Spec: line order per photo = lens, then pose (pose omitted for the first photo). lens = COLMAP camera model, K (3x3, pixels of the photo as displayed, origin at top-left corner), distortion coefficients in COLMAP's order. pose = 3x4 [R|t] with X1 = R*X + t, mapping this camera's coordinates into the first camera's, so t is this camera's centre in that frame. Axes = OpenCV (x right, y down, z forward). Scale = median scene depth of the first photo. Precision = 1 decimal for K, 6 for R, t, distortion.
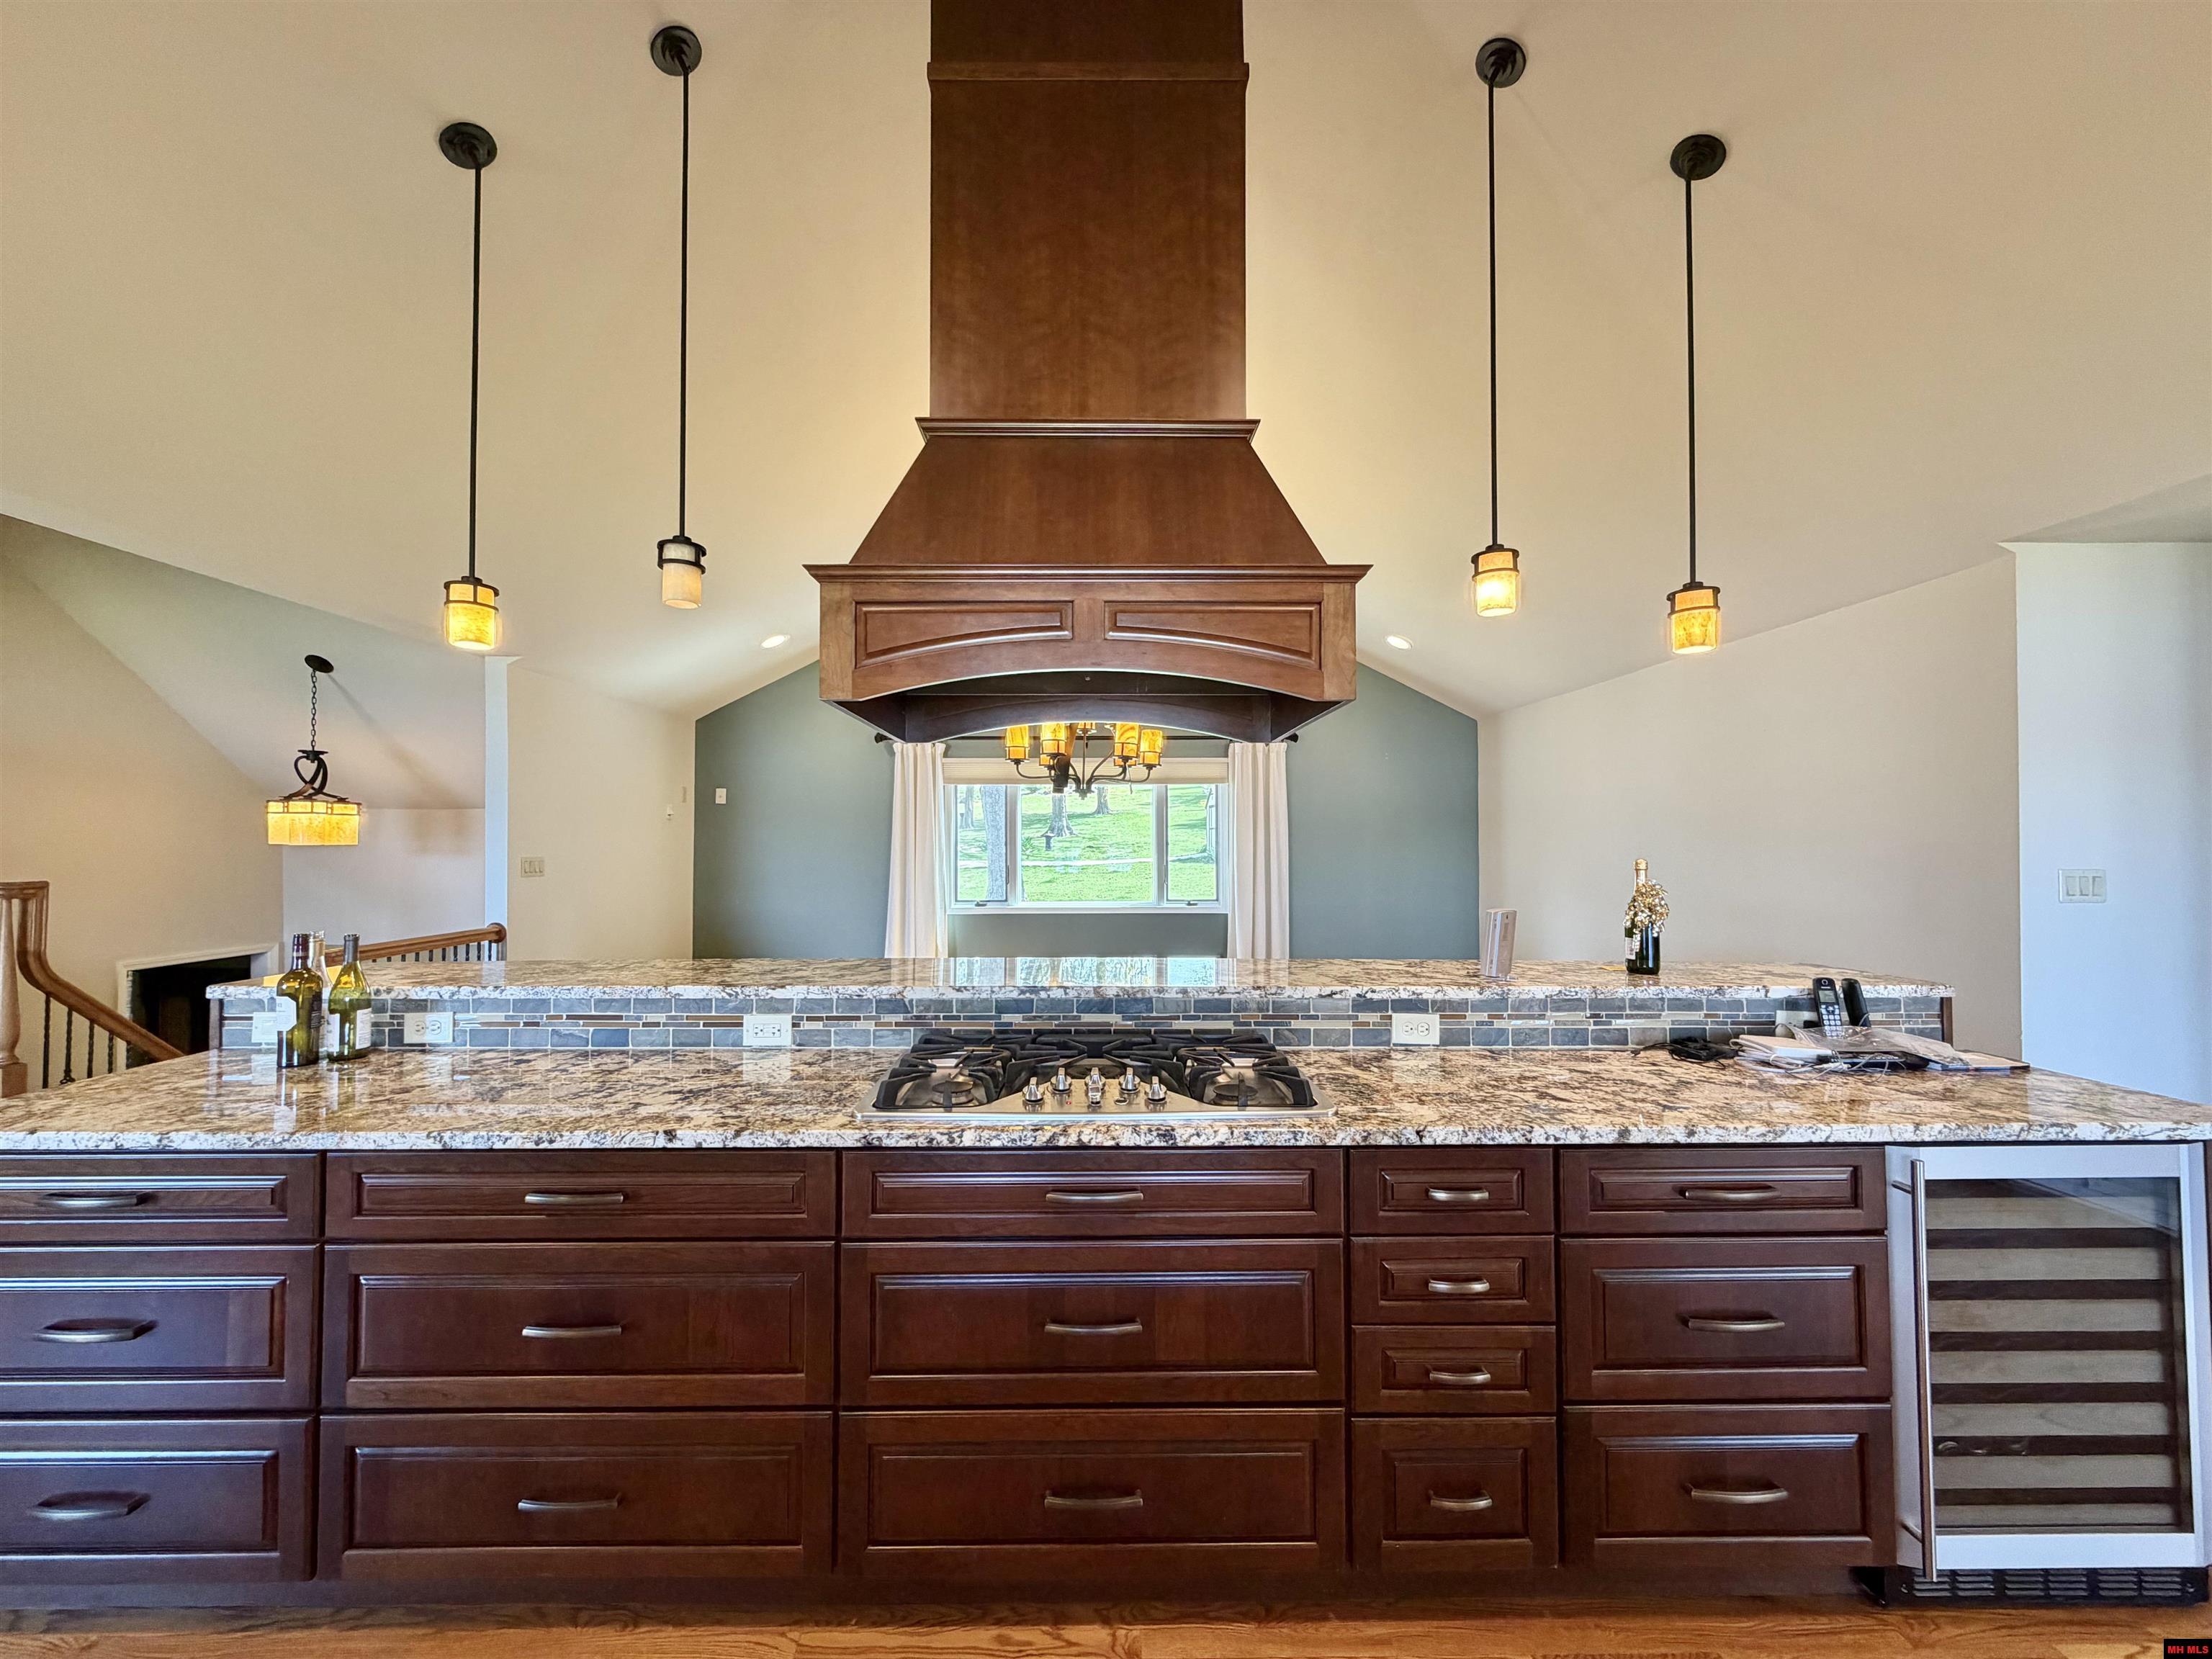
lens RADIAL K [[877.3, 0, 1111.4], [0, 877.3, 829.7], [0, 0, 1]] dist [-0.000229, -0.000253]
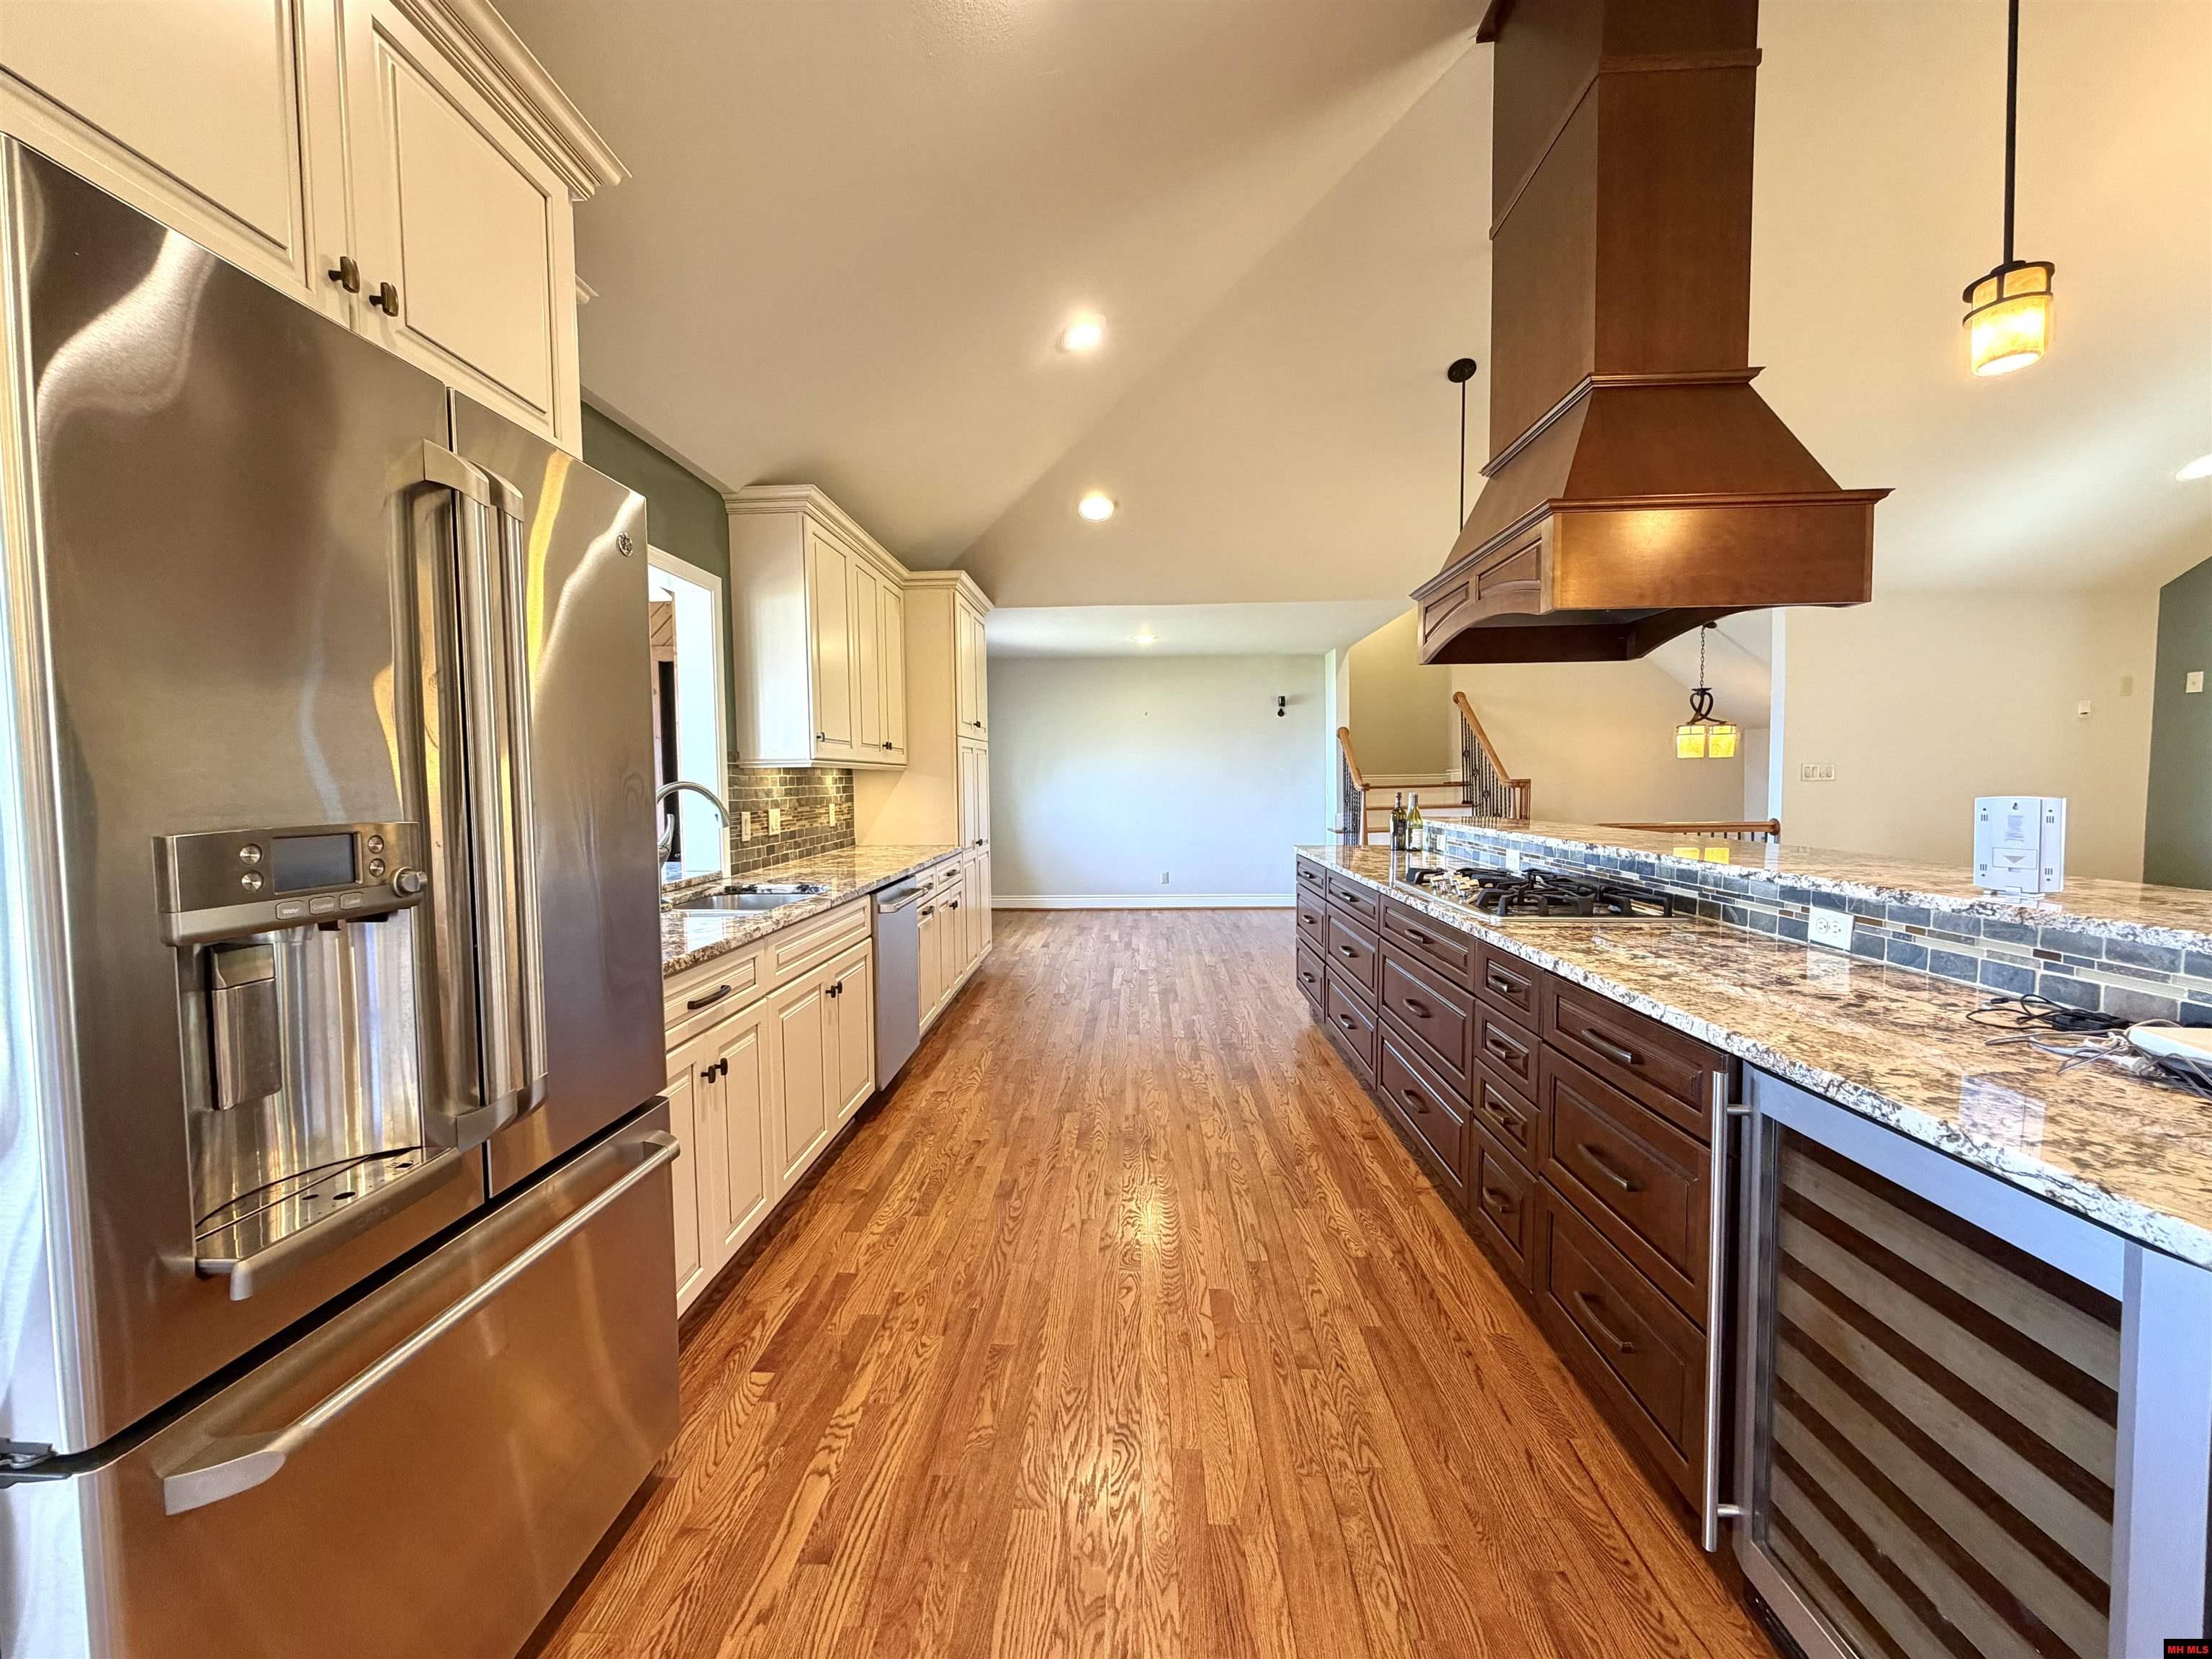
lens RADIAL K [[877.3, 0, 1092.4], [0, 877.3, 828.4], [0, 0, 1]] dist [-0.000229, -0.000253]
pose [[-0.055106, 0.057192, -0.996841, 1.242701], [0.029358, 0.998019, 0.055637, 0.059396], [0.998049, -0.026199, -0.056676, 0.323881]]
